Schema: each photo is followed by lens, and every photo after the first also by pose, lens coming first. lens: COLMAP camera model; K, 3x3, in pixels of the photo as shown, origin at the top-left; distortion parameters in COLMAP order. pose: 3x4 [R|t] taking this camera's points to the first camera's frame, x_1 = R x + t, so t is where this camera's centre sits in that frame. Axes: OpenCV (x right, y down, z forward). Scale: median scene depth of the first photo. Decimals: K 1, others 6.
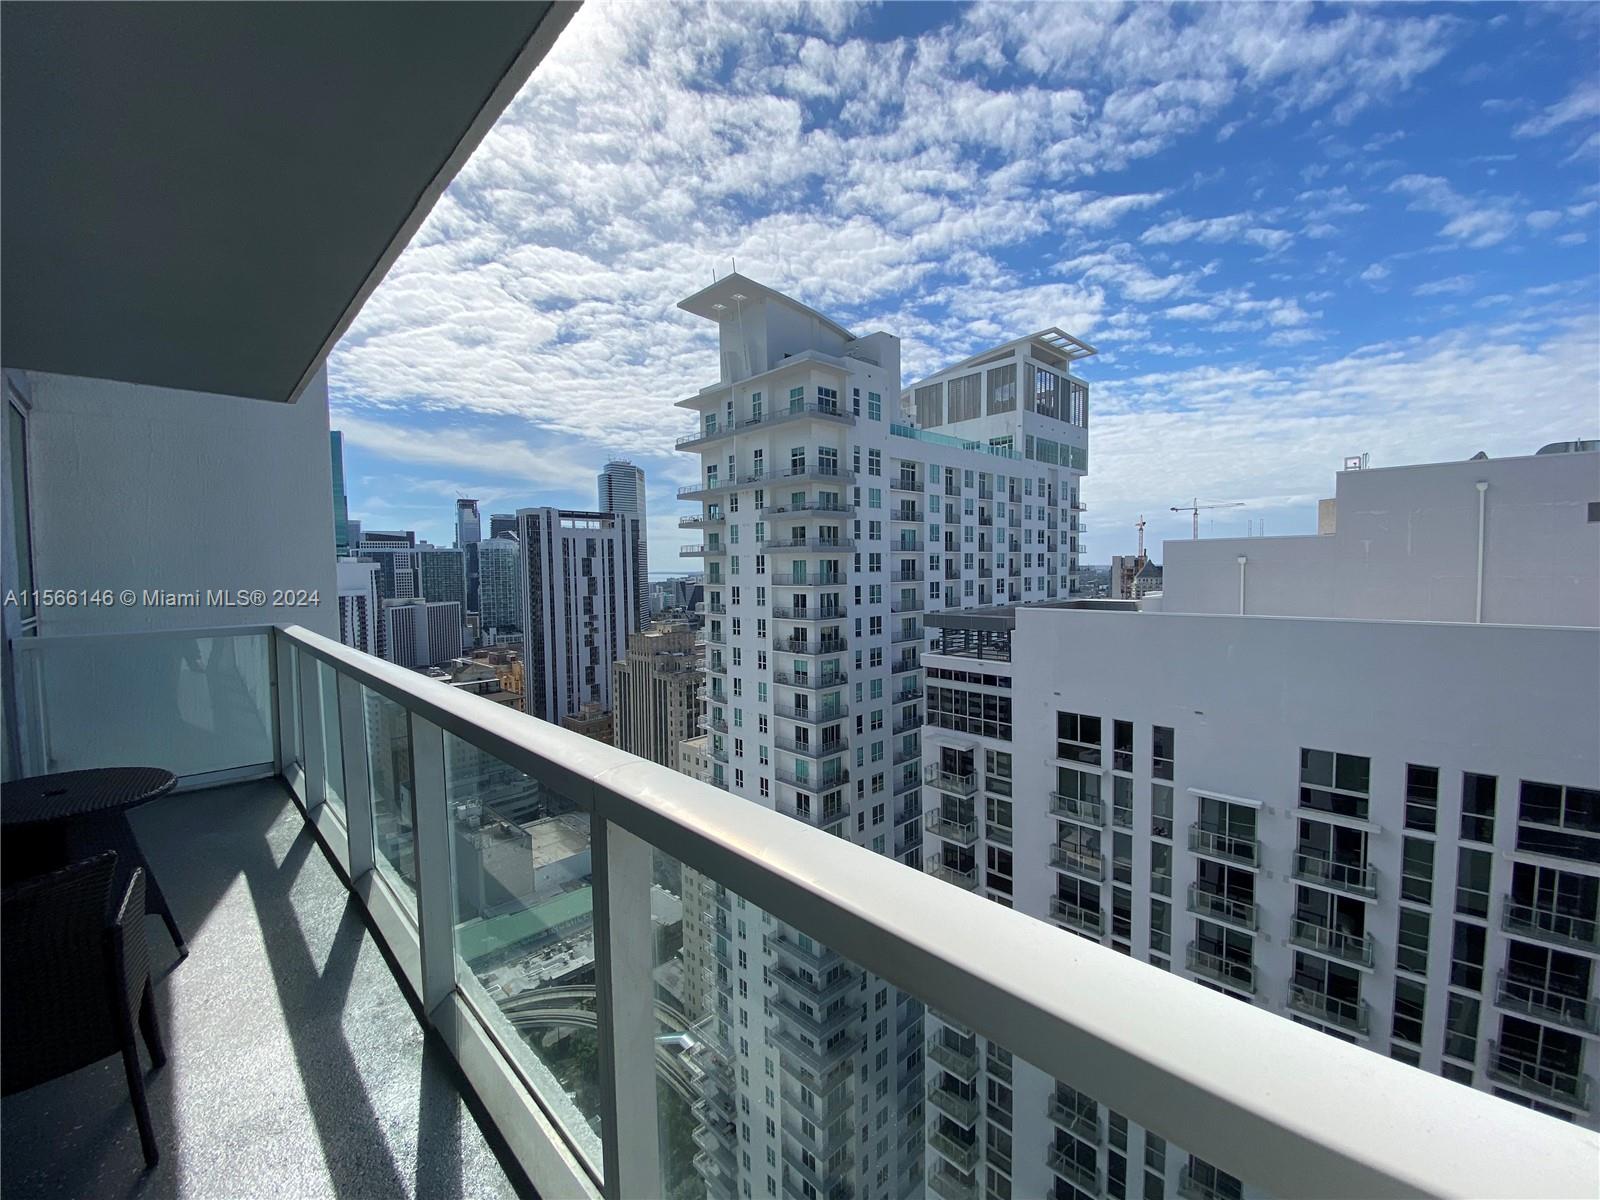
lens RADIAL K [[657.8, 0, 795.0], [0, 657.8, 591.2], [0, 0, 1]] dist [-0.000183, -0.011105]
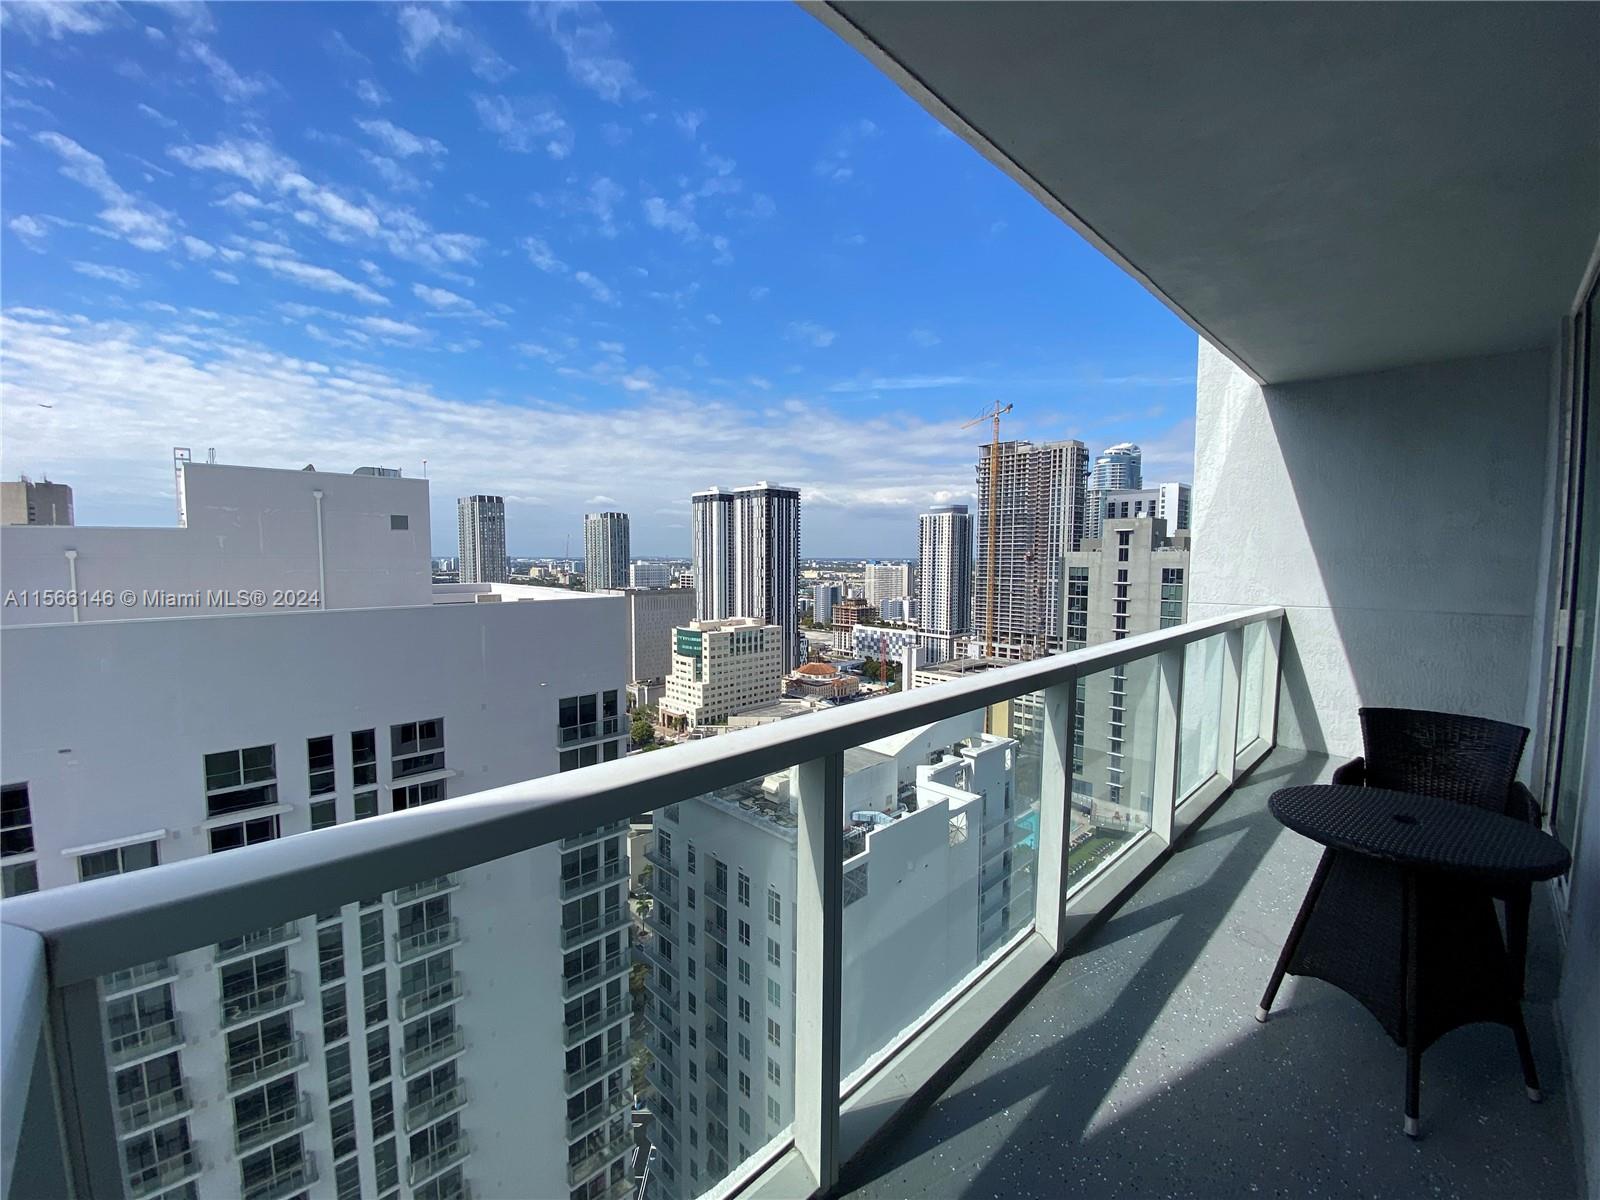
lens RADIAL K [[657.8, 0, 799.7], [0, 657.8, 599.1], [0, 0, 1]] dist [-0.000183, -0.011105]
pose [[-0.010640, -0.051781, 0.998602, -0.140771], [0.034444, 0.998047, 0.052120, -0.003500], [-0.999350, 0.034951, -0.008836, 0.127362]]
